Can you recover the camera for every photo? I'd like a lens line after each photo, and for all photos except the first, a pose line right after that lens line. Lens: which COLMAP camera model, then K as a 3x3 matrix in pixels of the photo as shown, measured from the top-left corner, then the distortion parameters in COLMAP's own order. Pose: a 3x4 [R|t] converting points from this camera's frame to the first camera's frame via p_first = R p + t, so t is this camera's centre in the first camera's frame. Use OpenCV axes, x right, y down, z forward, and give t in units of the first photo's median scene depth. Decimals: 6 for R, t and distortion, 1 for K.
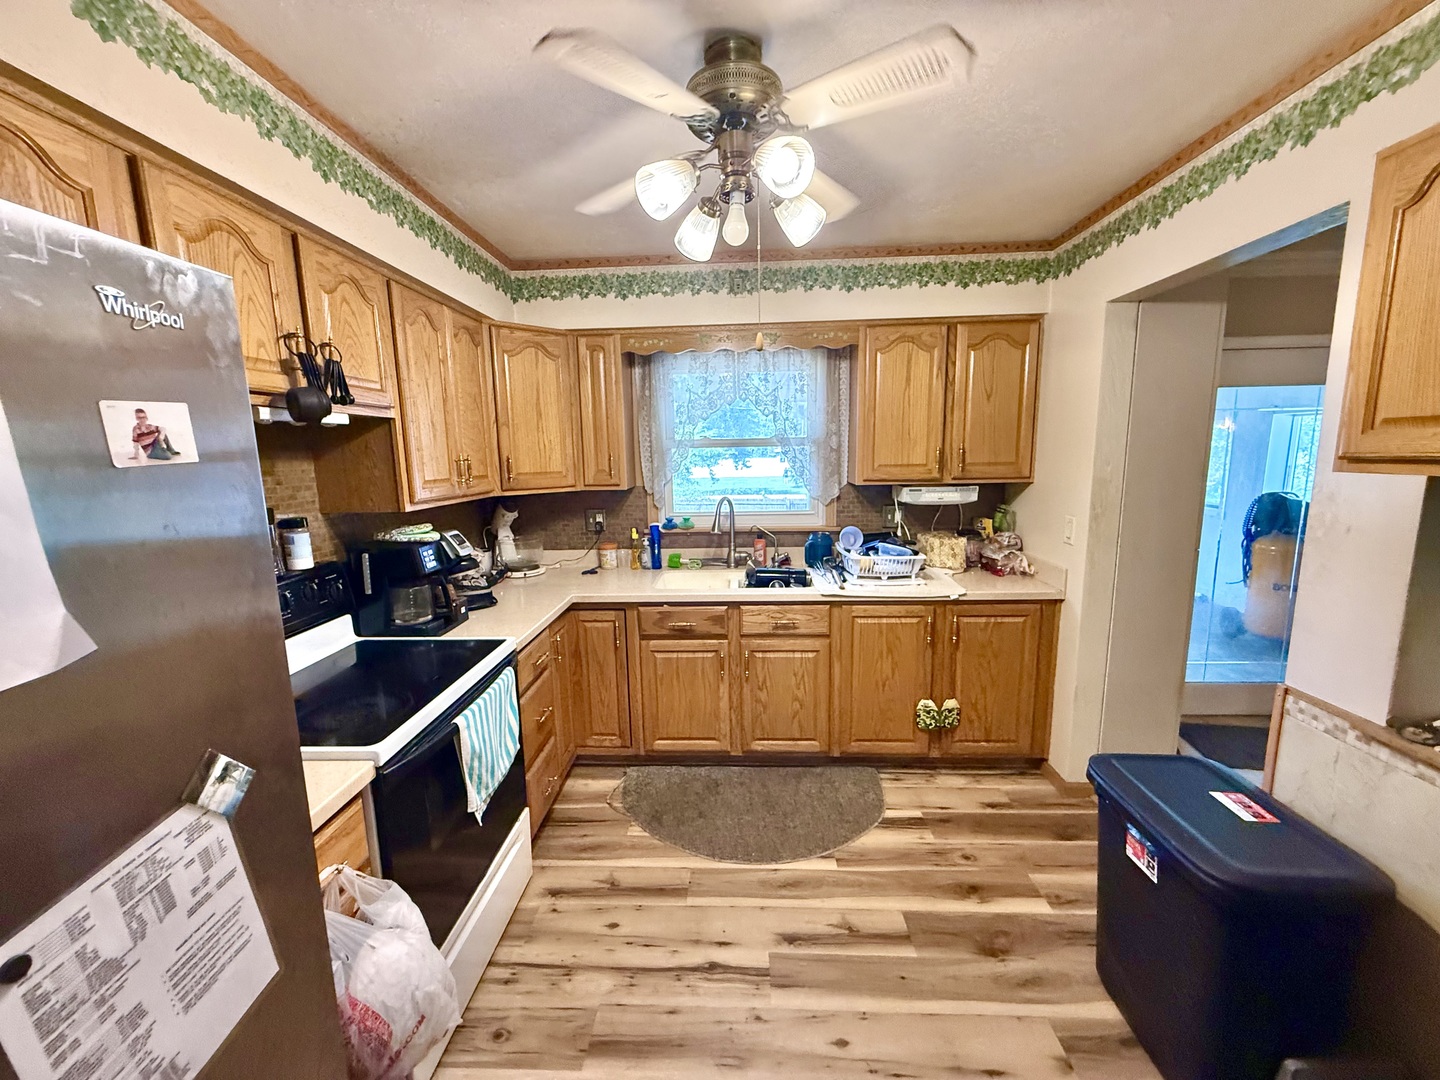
lens RADIAL K [[573.4, 0, 717.0], [0, 573.4, 539.2], [0, 0, 1]] dist [-0.002658, 0.000591]
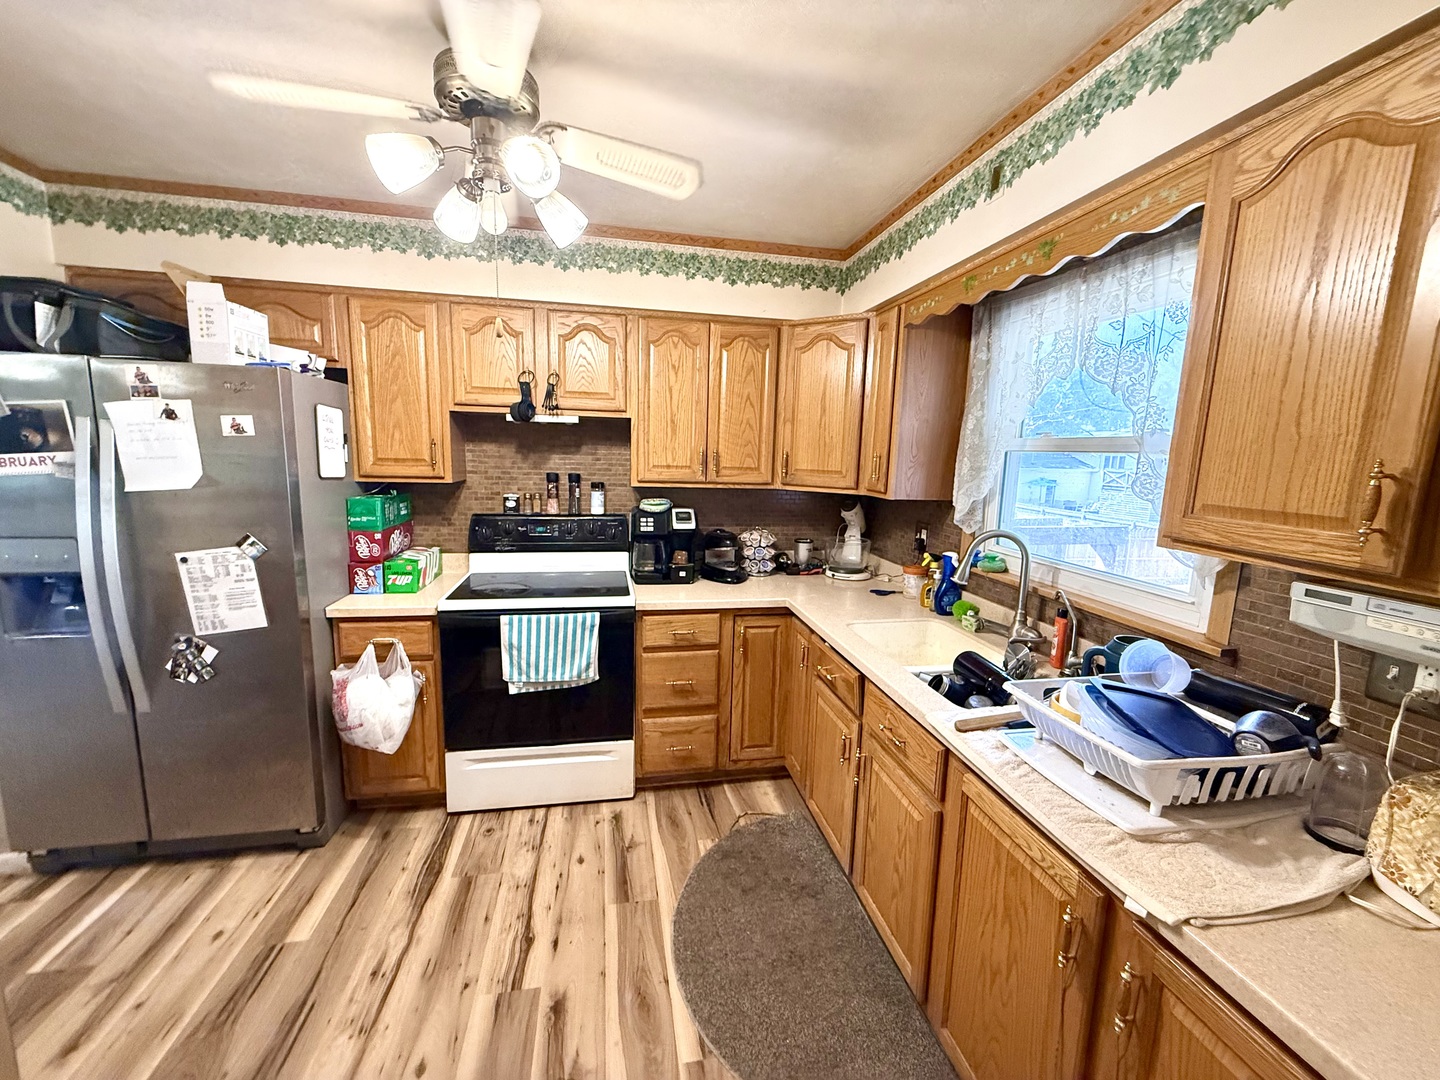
lens RADIAL K [[573.4, 0, 717.5], [0, 573.4, 541.4], [0, 0, 1]] dist [-0.002658, 0.000591]
pose [[0.232913, 0.178461, -0.955983, 0.921003], [-0.180637, 0.973851, 0.137787, -0.159674], [0.955574, 0.140593, 0.259059, 0.940721]]
